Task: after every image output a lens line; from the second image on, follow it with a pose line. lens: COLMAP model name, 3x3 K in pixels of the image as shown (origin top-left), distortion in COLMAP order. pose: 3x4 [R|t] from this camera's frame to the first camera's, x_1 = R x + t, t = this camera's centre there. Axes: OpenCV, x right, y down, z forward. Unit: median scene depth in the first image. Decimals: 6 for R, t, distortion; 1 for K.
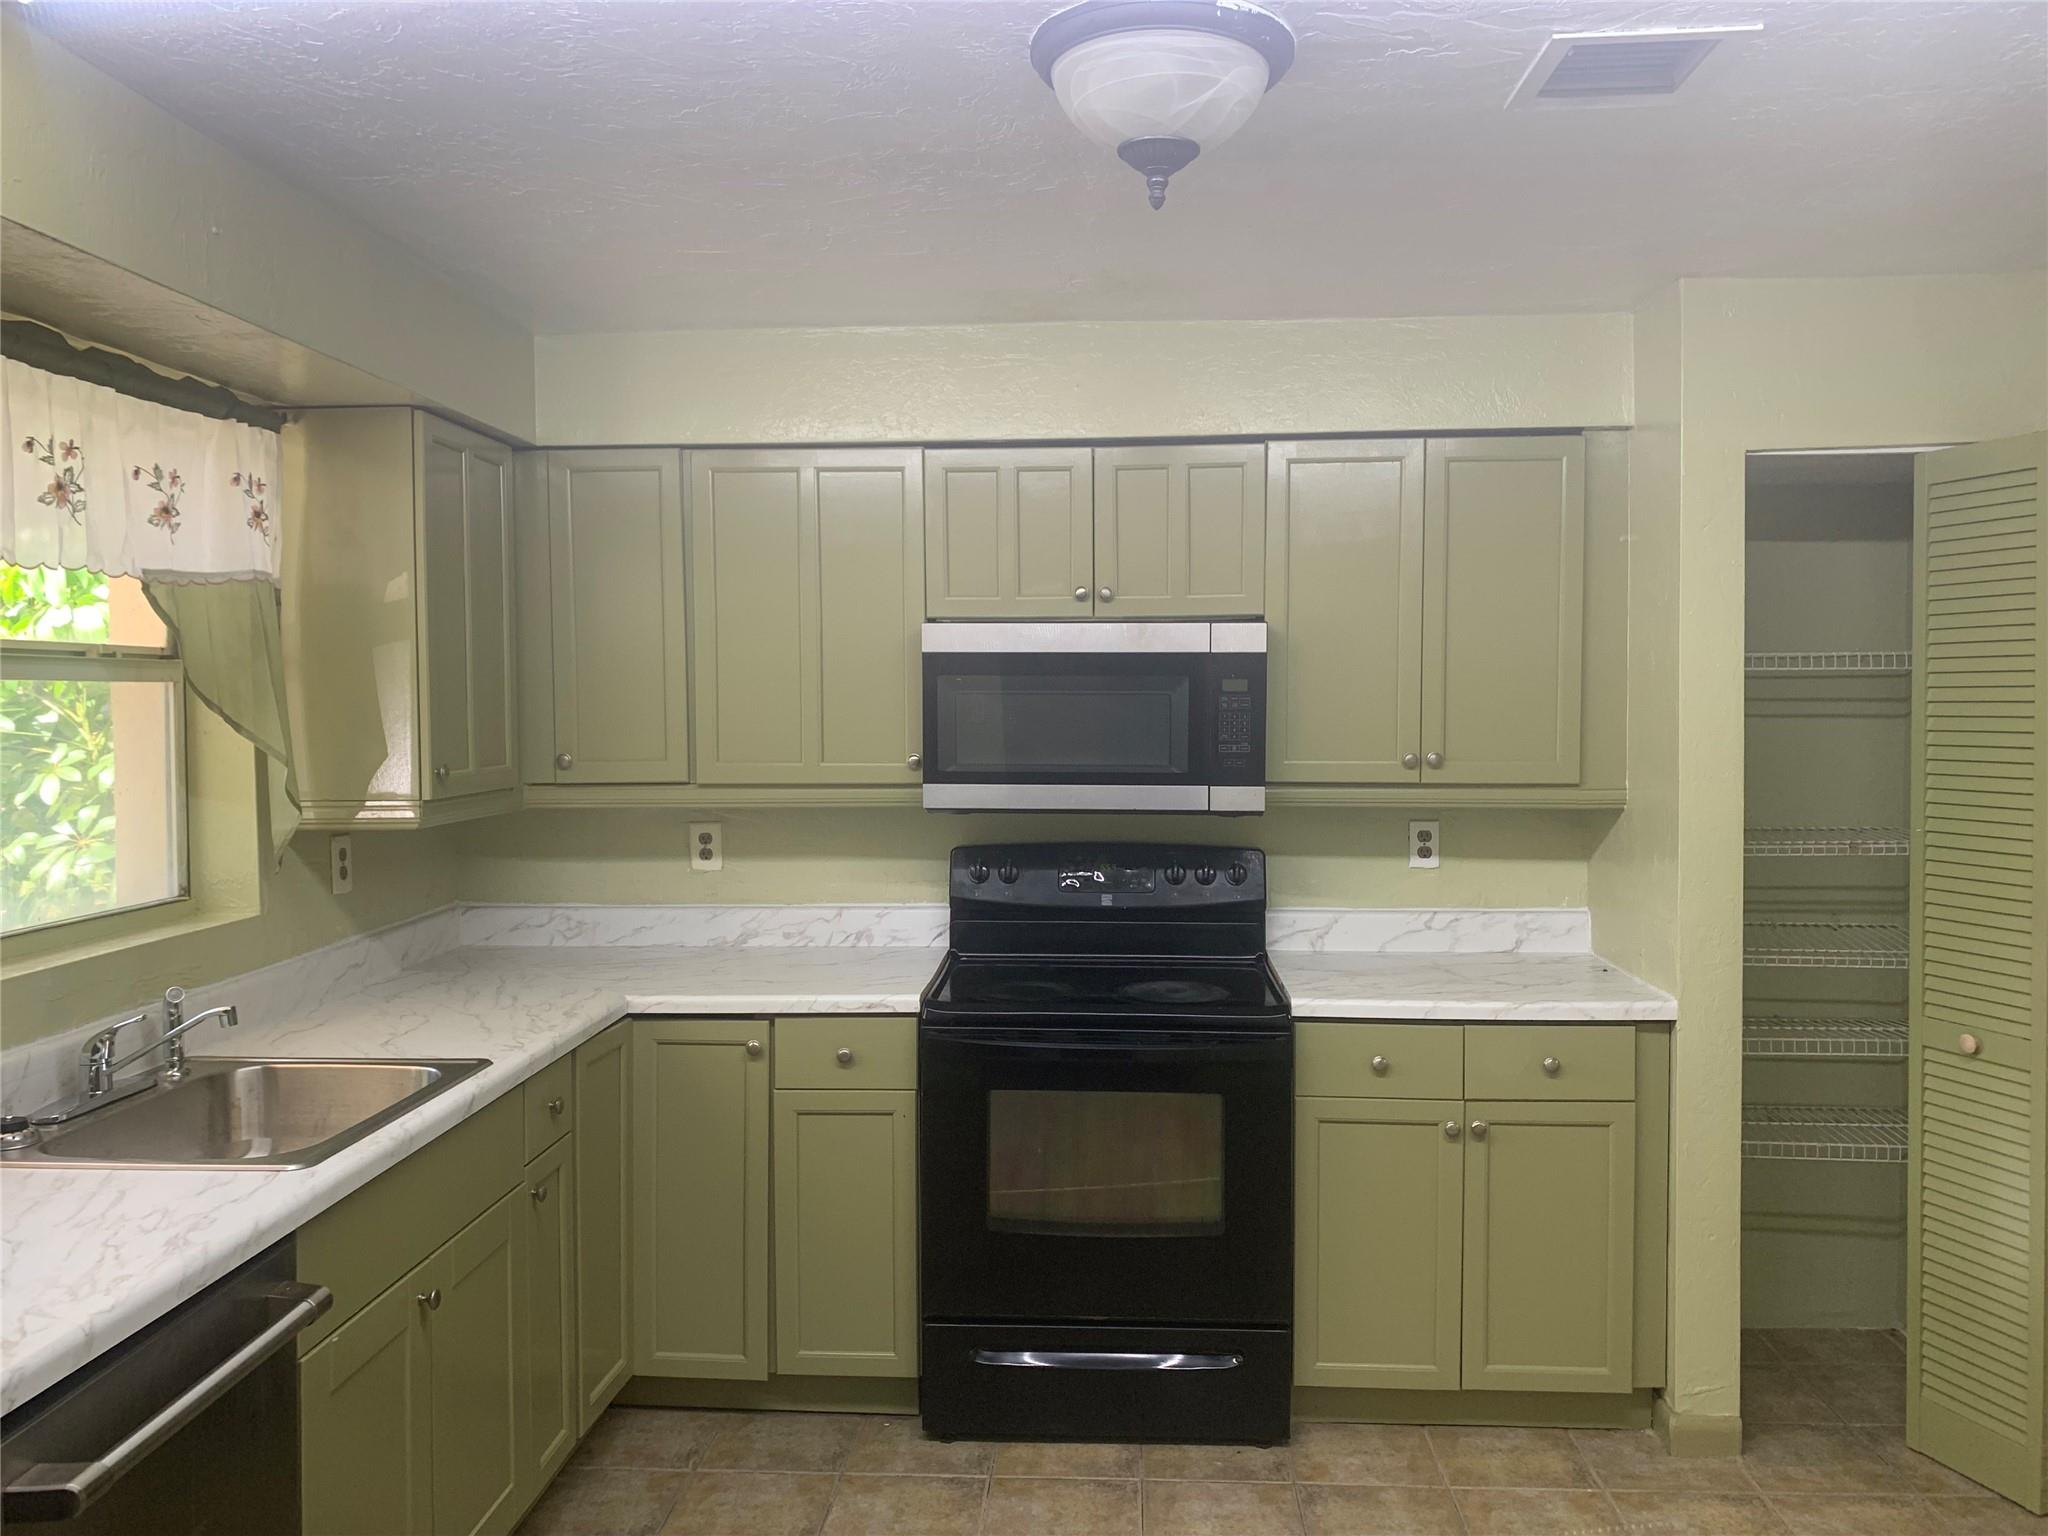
lens RADIAL K [[1593.1, 0, 1026.2], [0, 1593.1, 749.1], [0, 0, 1]] dist [0.056550, -0.061956]
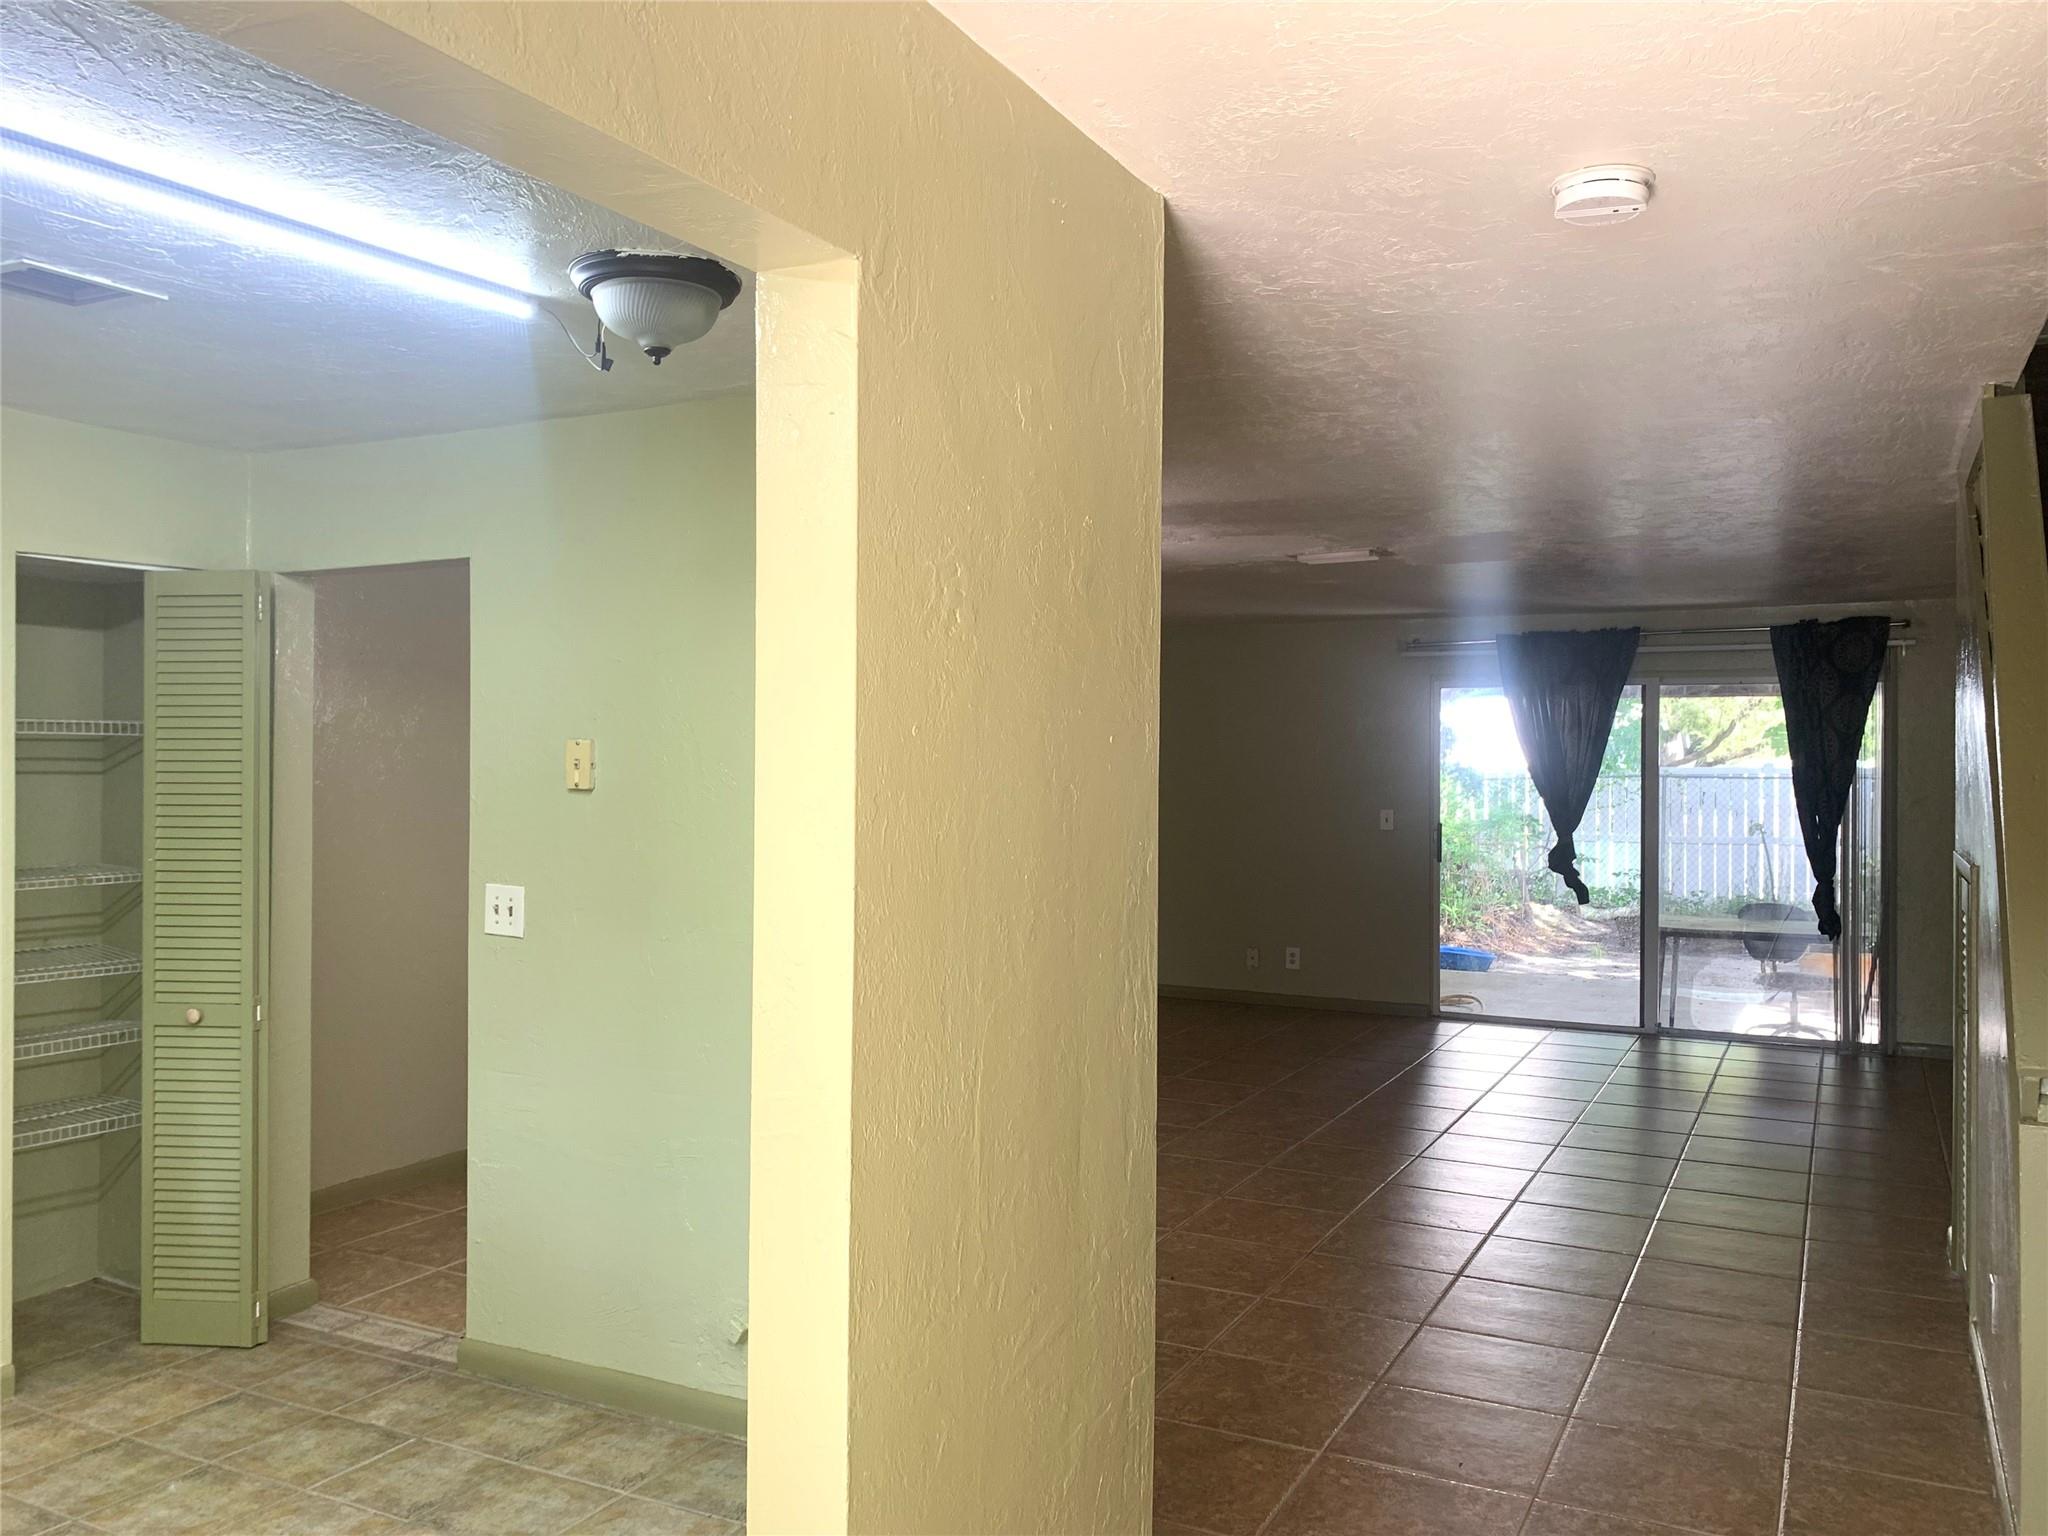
lens RADIAL K [[1567.4, 0, 1024.5], [0, 1567.4, 758.5], [0, 0, 1]] dist [0.118861, -0.210207]
pose [[0.423086, 0.010494, 0.906029, -0.396219], [0.020058, 0.999579, -0.020944, 0.012464], [-0.905868, 0.027034, 0.422697, -0.232955]]
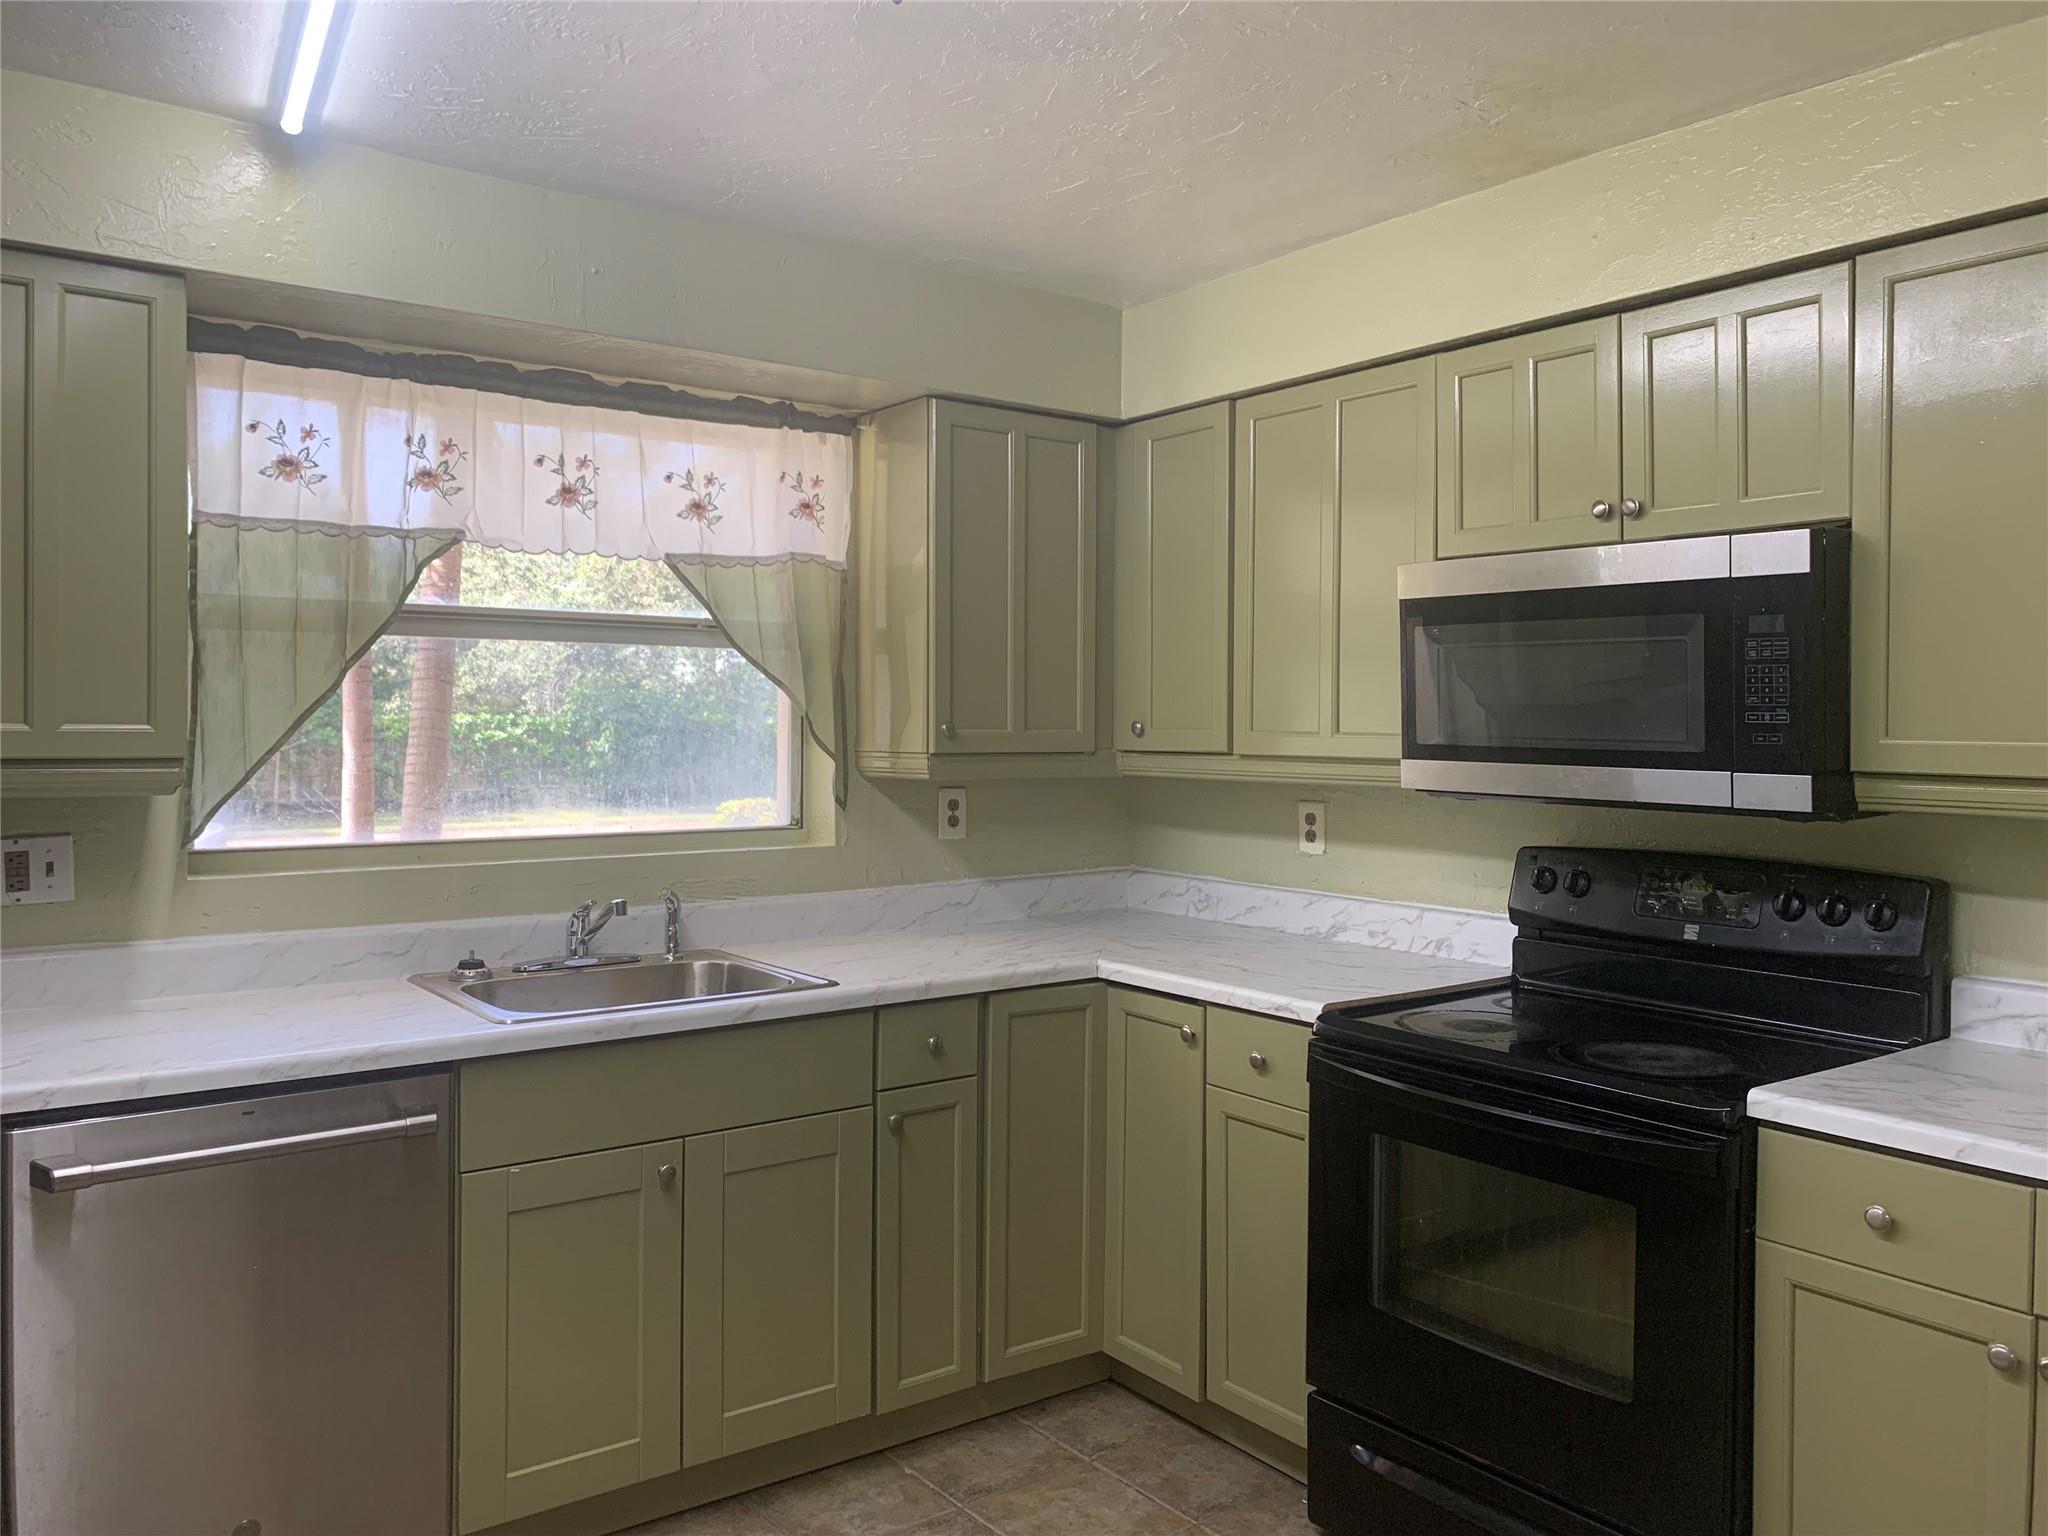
lens RADIAL K [[1567.4, 0, 1024.5], [0, 1567.4, 758.5], [0, 0, 1]] dist [0.118861, -0.210207]
pose [[0.642522, 0.027638, -0.765768, 0.444936], [-0.035559, 0.999348, 0.006233, 0.023865], [0.765441, 0.023225, 0.643086, 0.322074]]
